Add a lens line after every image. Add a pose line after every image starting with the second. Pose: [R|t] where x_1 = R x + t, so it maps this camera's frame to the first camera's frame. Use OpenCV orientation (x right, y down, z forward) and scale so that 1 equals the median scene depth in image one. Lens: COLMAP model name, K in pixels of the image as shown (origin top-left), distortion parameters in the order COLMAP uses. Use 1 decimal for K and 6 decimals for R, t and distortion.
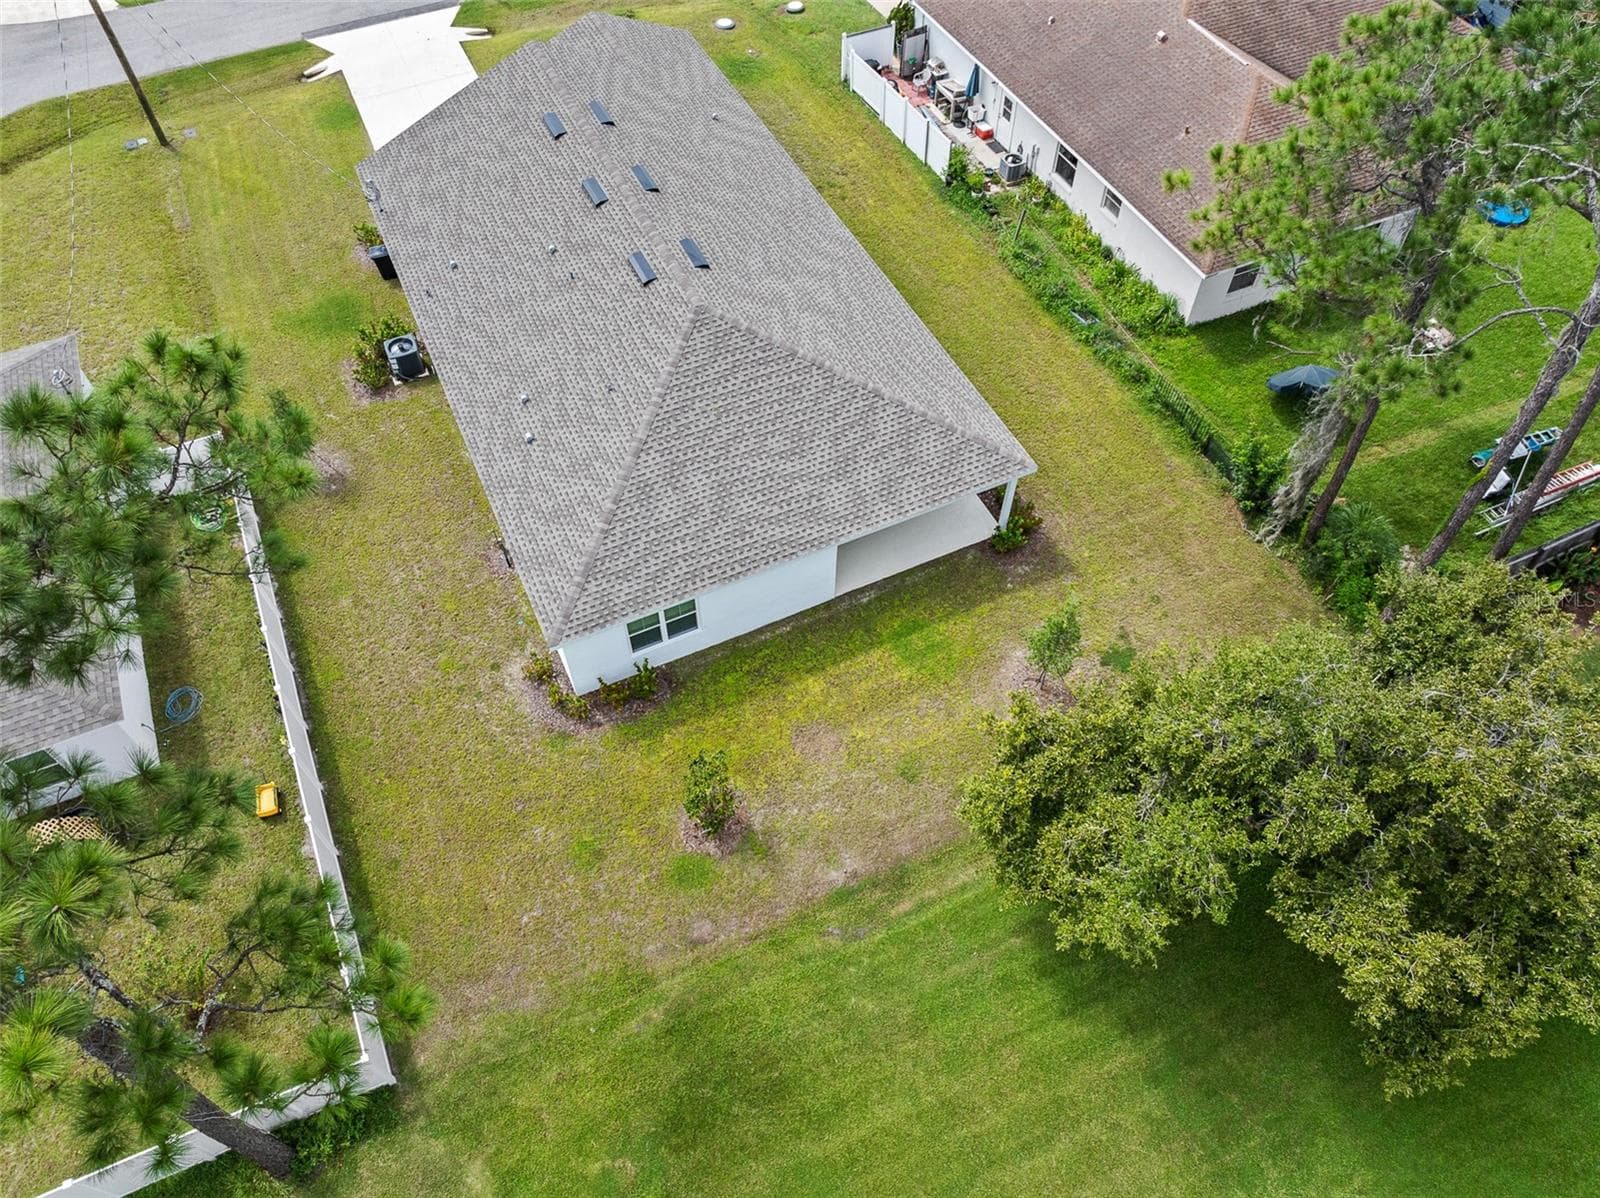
lens RADIAL K [[1114.4, 0, 800.0], [0, 1114.4, 599.0], [0, 0, 1]] dist [-0.037542, 0.002824]
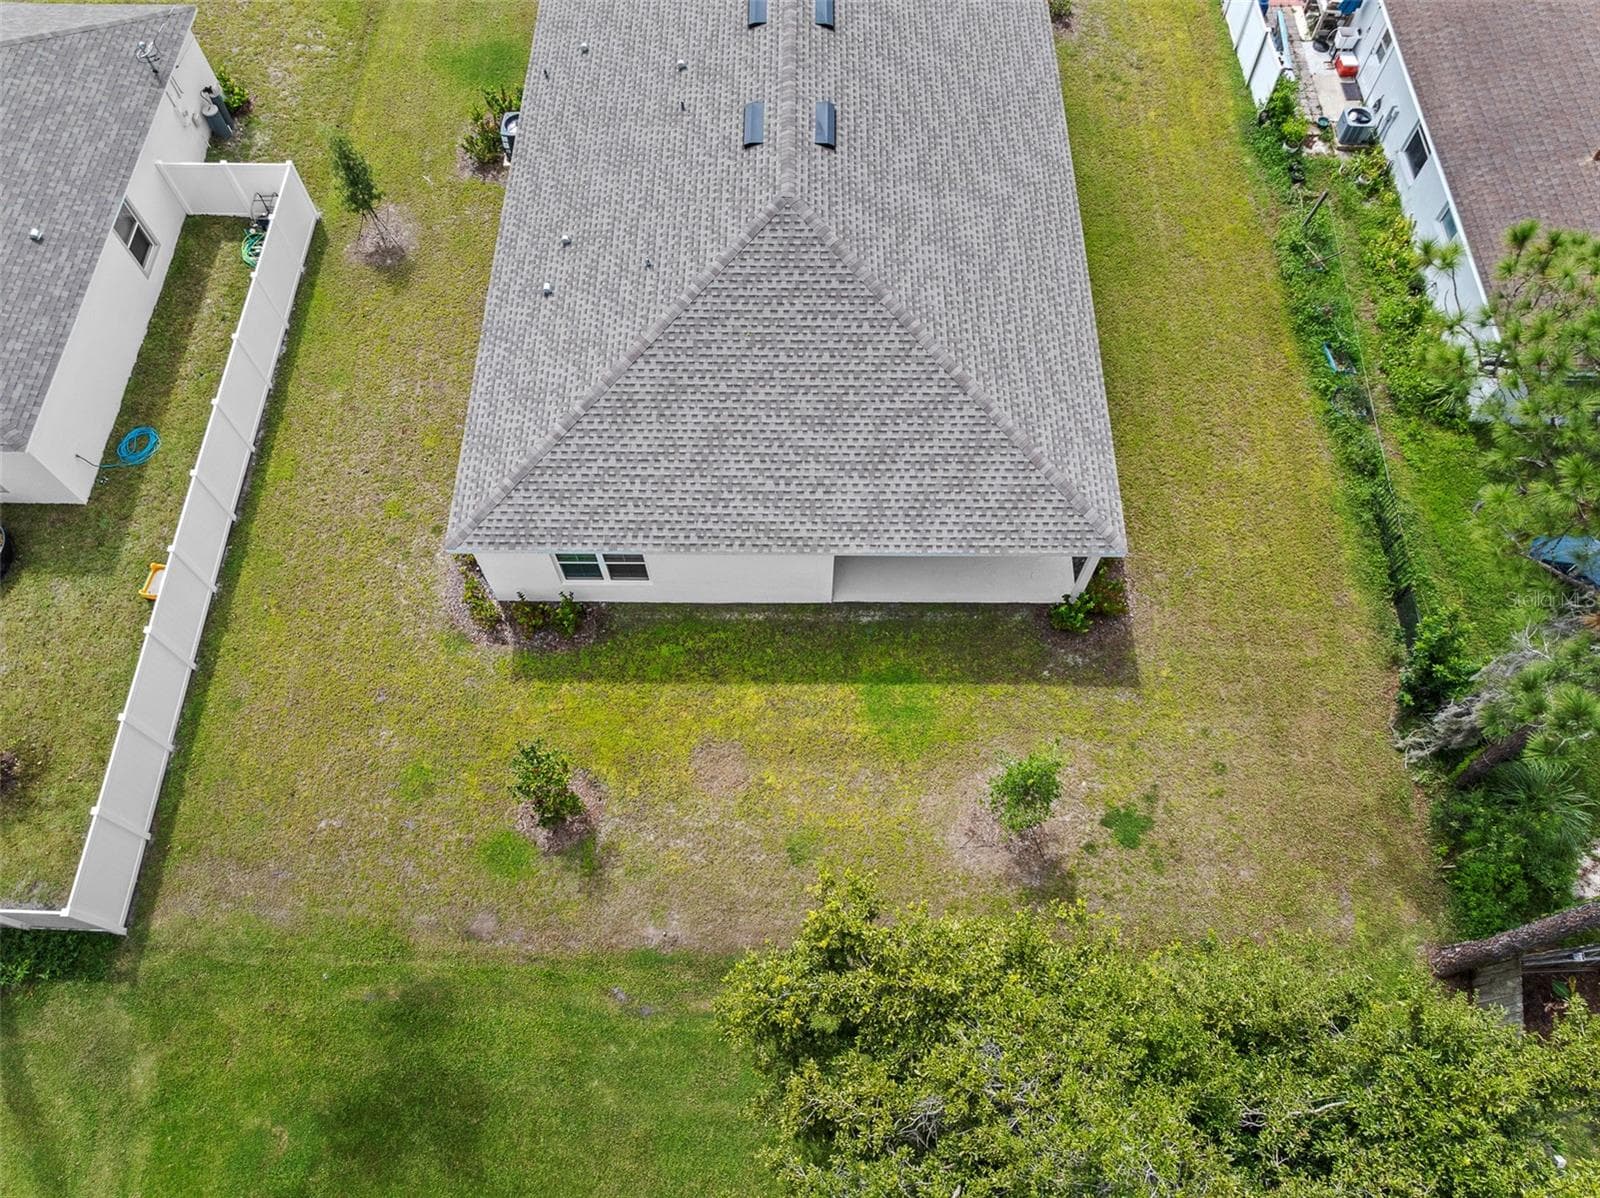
lens RADIAL K [[1114.4, 0, 800.0], [0, 1114.4, 599.0], [0, 0, 1]] dist [-0.037542, 0.002824]
pose [[0.901583, 0.385758, -0.195805, 0.171075], [-0.349463, 0.916227, 0.195969, -0.156785], [0.254998, -0.108256, 0.960862, 0.223213]]
